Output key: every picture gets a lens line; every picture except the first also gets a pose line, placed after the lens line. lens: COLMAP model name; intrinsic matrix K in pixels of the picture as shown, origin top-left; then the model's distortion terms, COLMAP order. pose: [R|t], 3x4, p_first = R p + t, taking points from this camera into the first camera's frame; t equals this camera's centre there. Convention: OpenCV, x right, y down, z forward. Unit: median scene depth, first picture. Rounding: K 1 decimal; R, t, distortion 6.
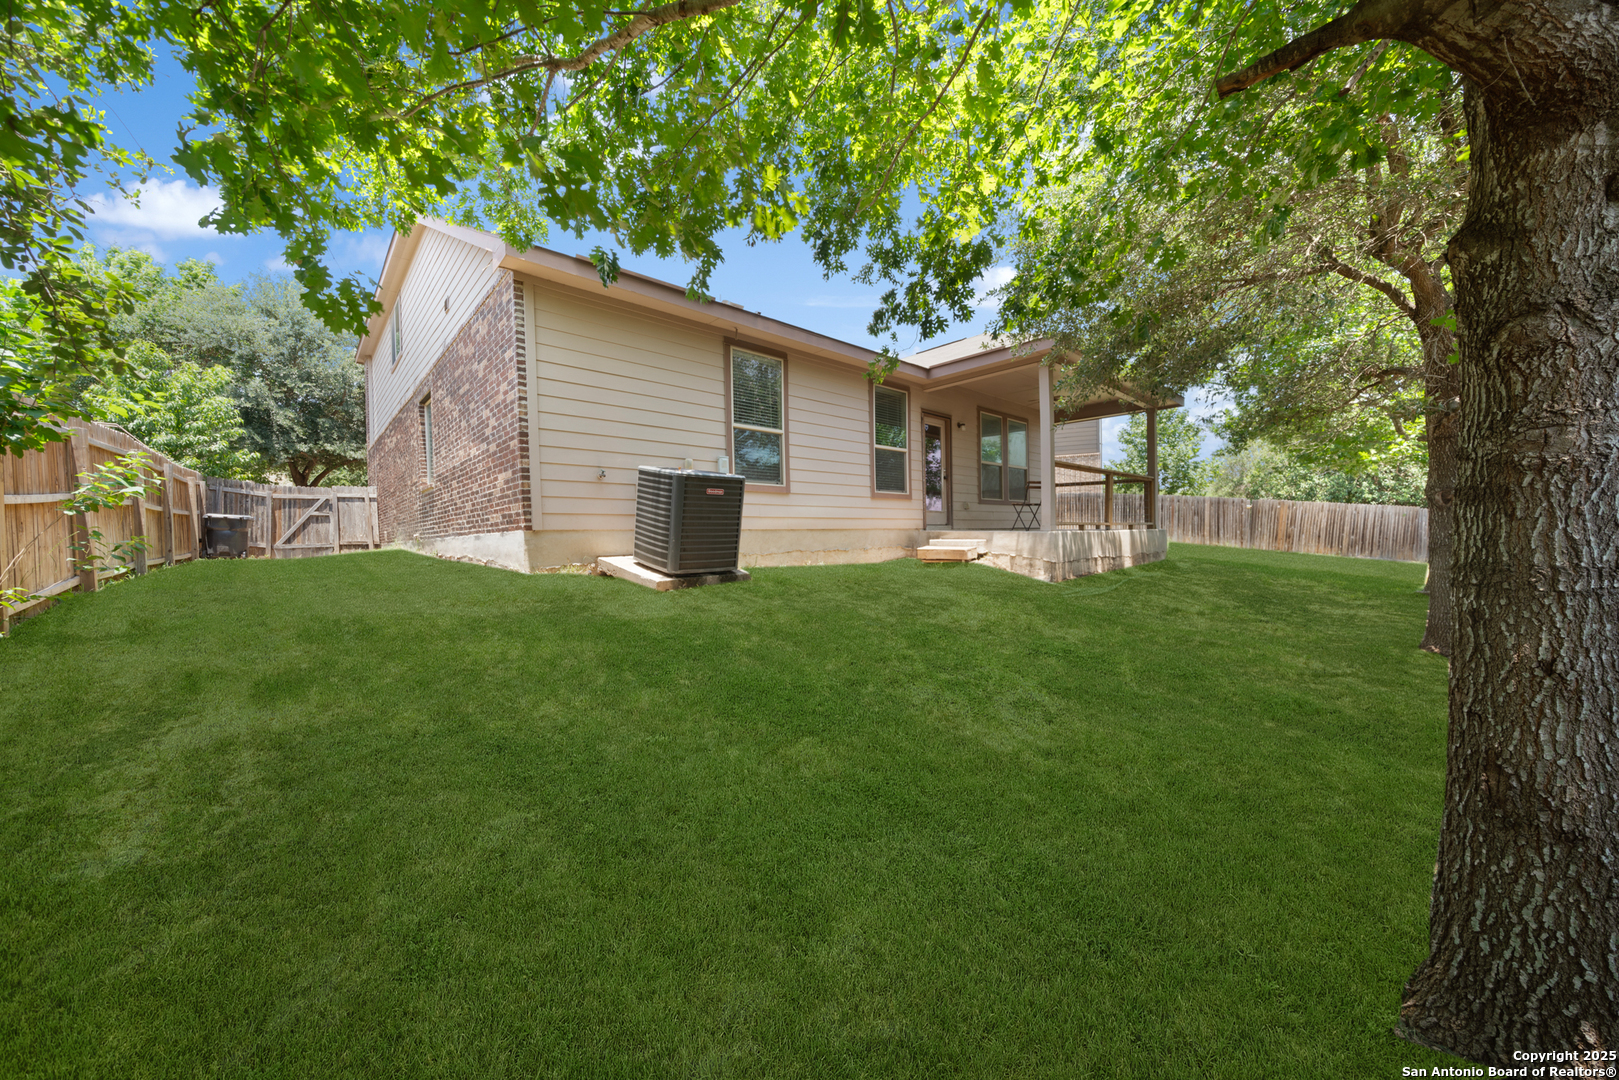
lens RADIAL K [[556.1, 0, 800.4], [0, 556.1, 536.3], [0, 0, 1]] dist [-0.007094, 0.000209]
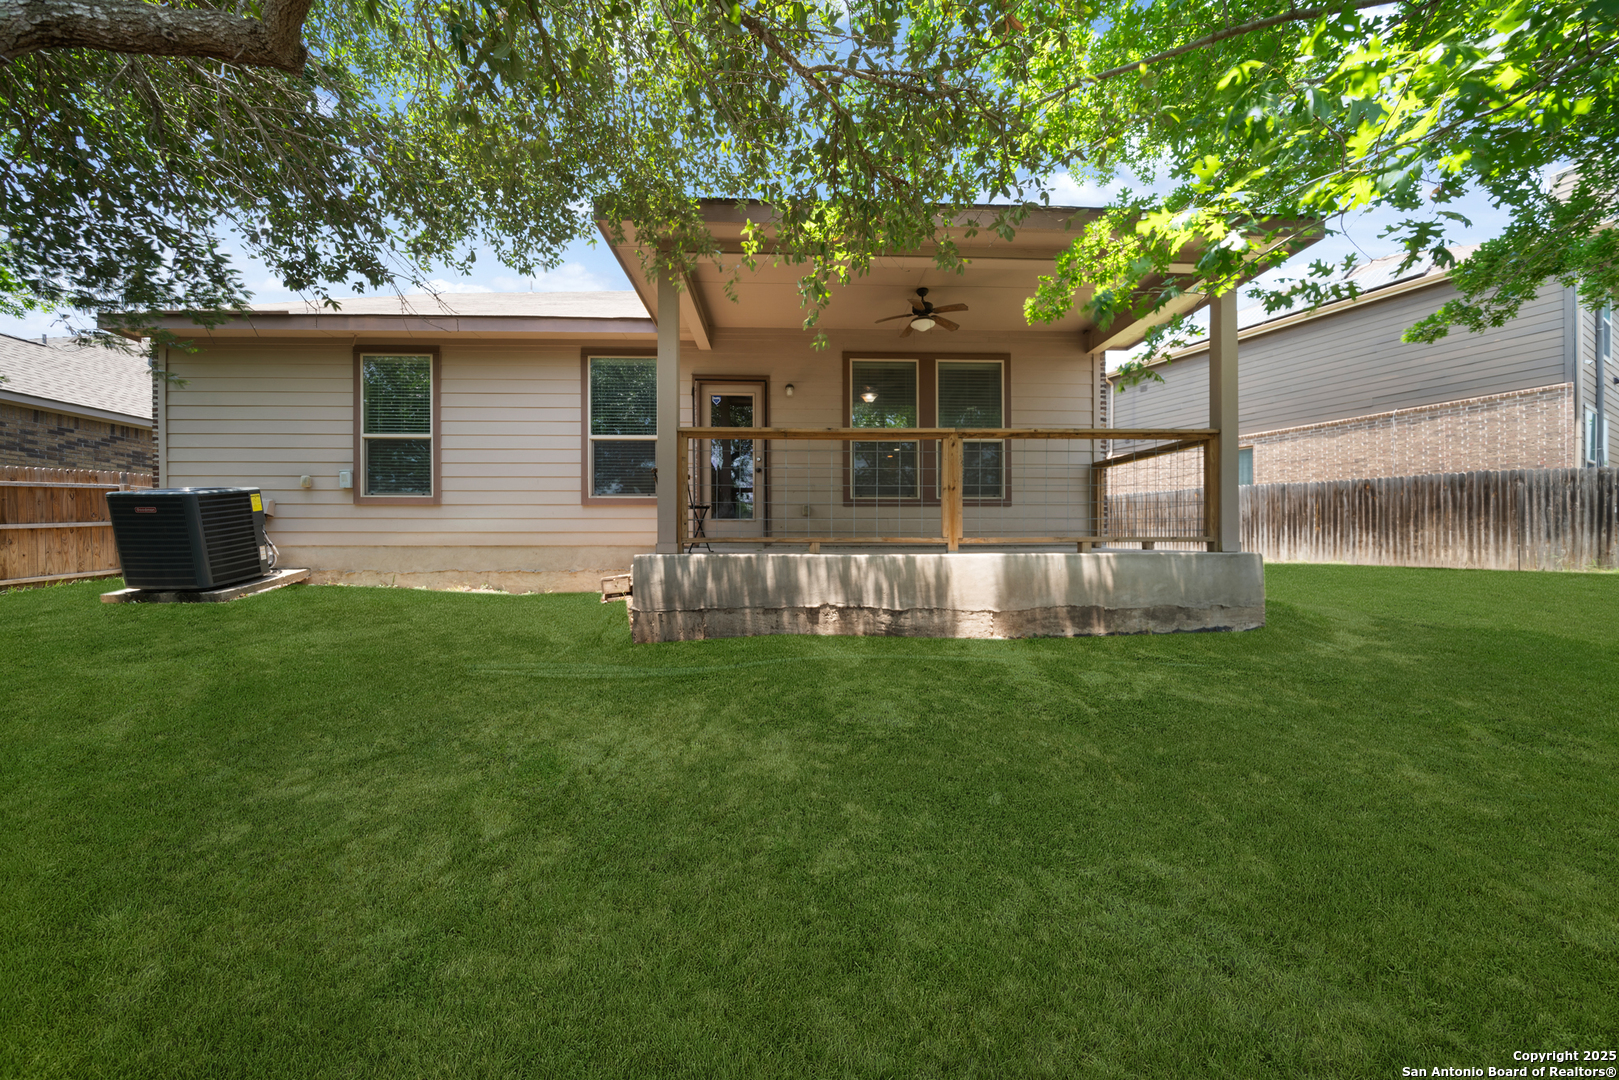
lens RADIAL K [[556.1, 0, 813.7], [0, 556.1, 544.1], [0, 0, 1]] dist [-0.007094, 0.000209]
pose [[0.772858, 0.009997, -0.634500, 0.835311], [-0.011809, 0.999929, 0.001371, -0.019938], [0.634469, 0.006433, 0.772921, 0.590835]]
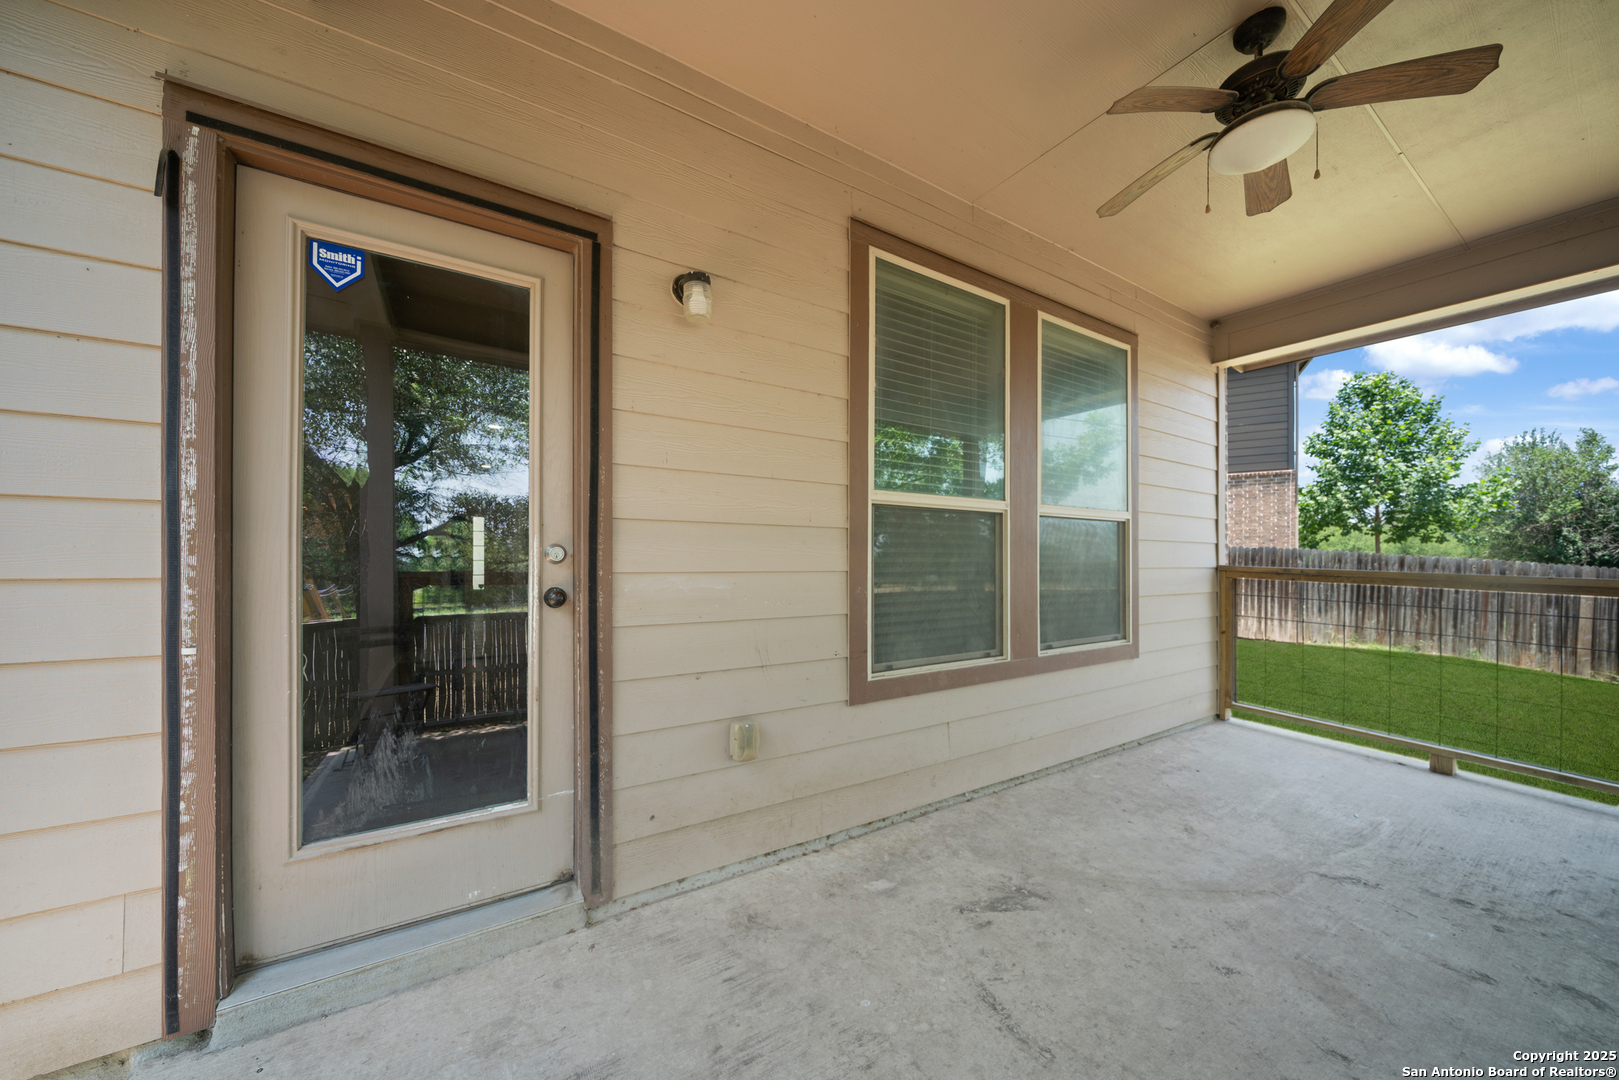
lens RADIAL K [[556.1, 0, 812.0], [0, 556.1, 556.5], [0, 0, 1]] dist [-0.007094, 0.000209]
pose [[0.986726, 0.020457, -0.161102, 0.407513], [-0.021070, 0.999776, -0.002096, -0.134259], [0.161023, 0.005463, 0.986935, 0.960527]]
